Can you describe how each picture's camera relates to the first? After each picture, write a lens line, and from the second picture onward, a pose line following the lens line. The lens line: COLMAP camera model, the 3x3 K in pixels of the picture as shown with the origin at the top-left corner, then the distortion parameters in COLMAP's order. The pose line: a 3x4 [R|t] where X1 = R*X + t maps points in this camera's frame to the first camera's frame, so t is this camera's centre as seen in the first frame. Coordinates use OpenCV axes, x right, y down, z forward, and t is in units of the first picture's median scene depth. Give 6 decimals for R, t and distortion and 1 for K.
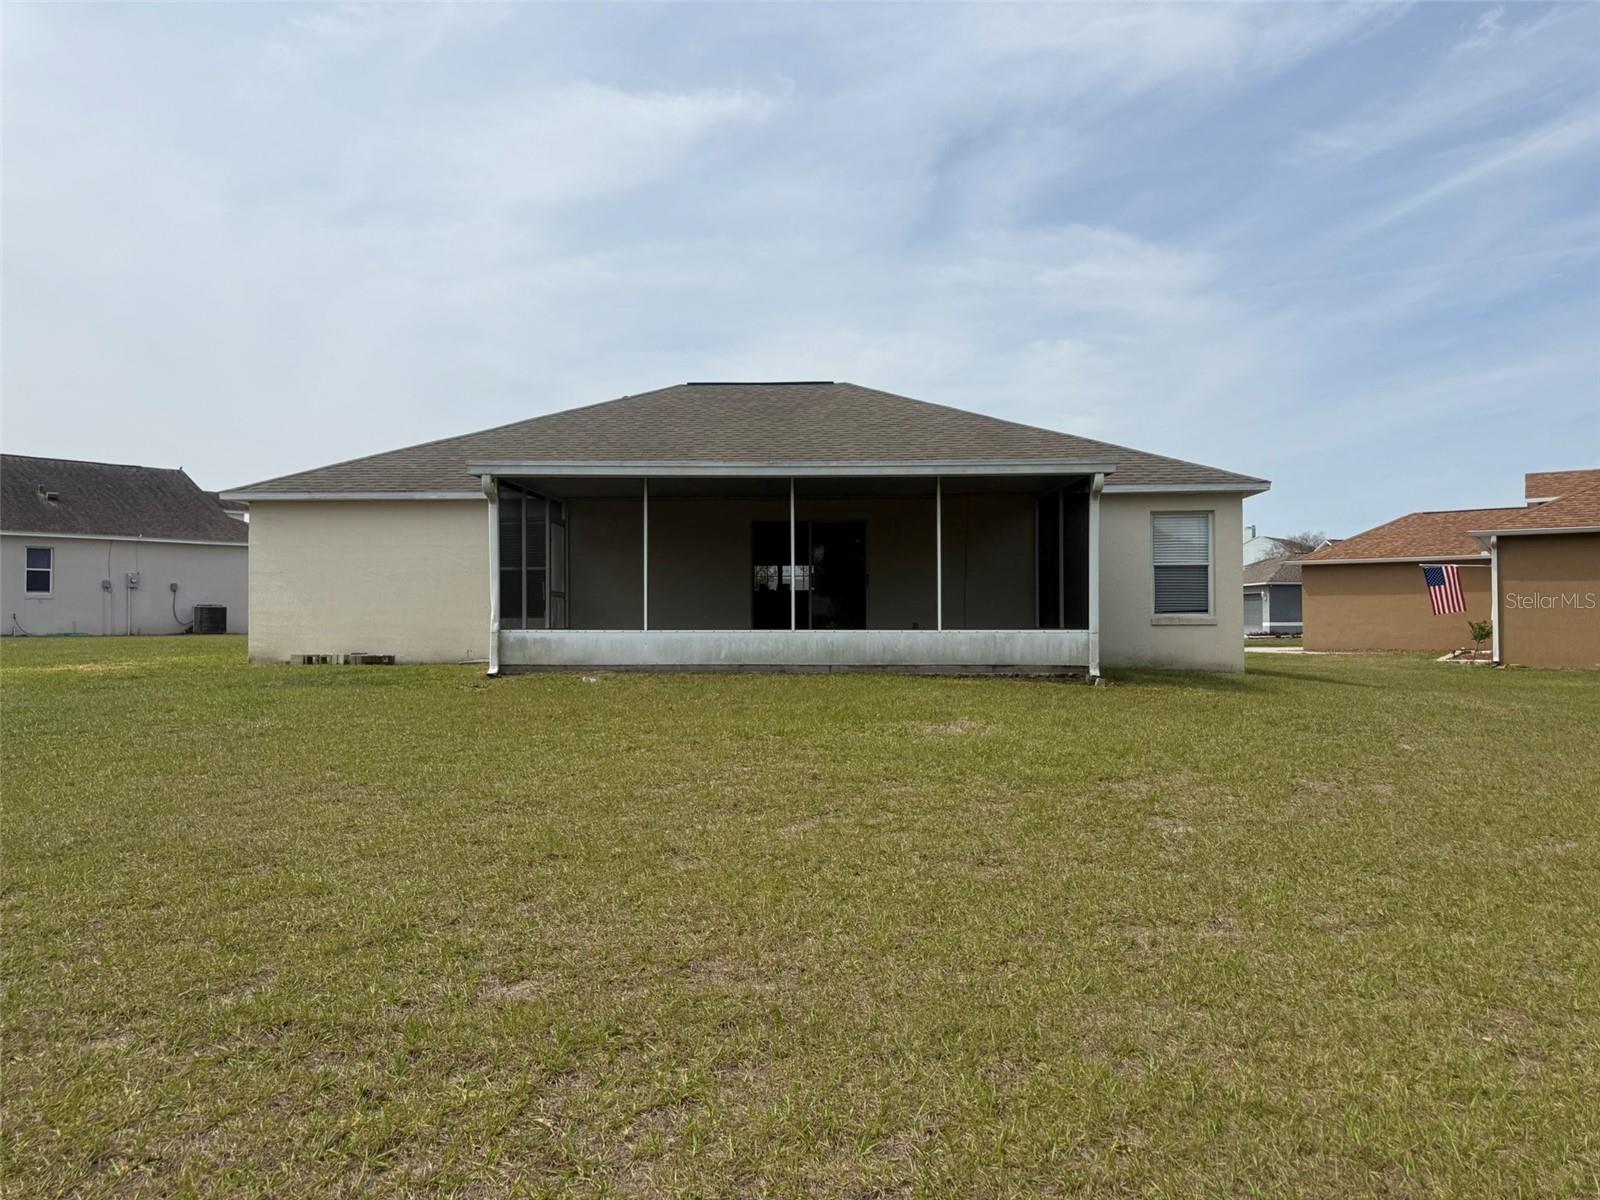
lens RADIAL K [[1127.3, 0, 816.1], [0, 1127.3, 665.0], [0, 0, 1]] dist [0.060929, -0.064223]
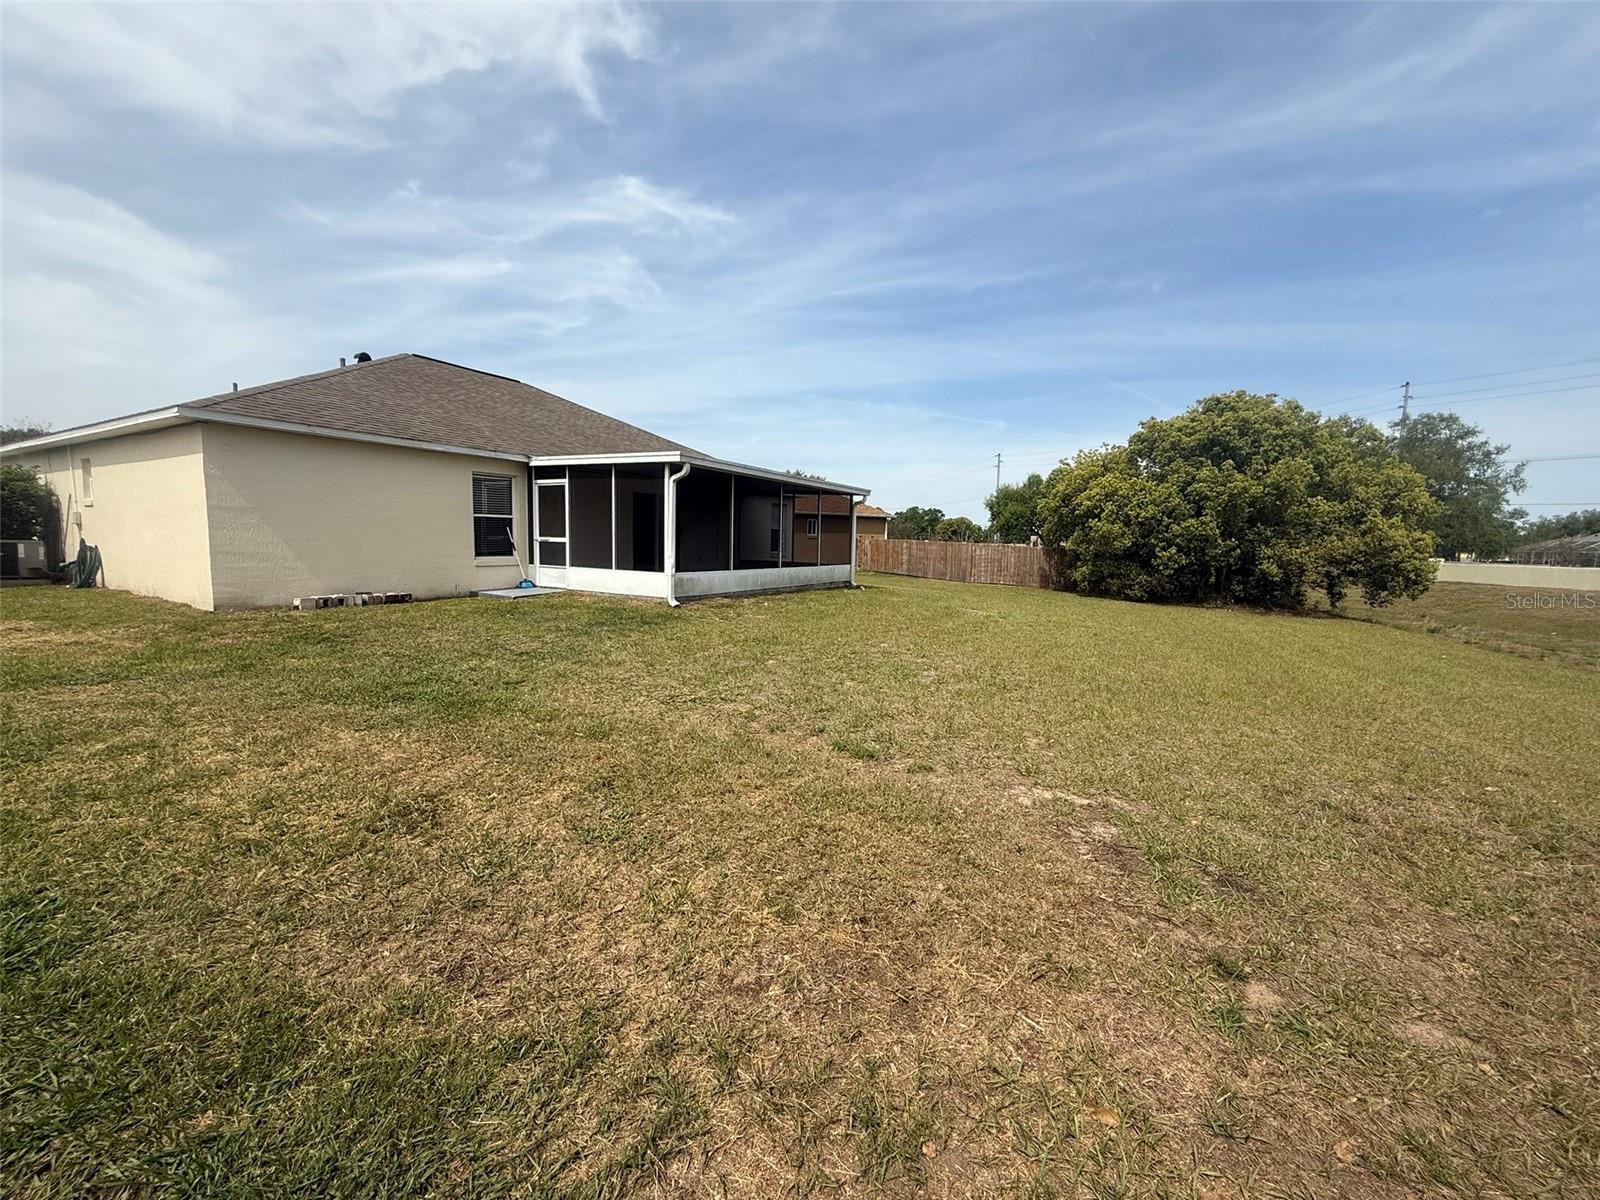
lens RADIAL K [[638.4, 0, 797.7], [0, 638.4, 584.5], [0, 0, 1]] dist [0.001961, 0.001605]
pose [[0.486946, -0.046252, 0.872207, -0.708822], [0.006403, 0.998759, 0.049388, -0.043636], [-0.873409, -0.018464, 0.486638, 0.378895]]
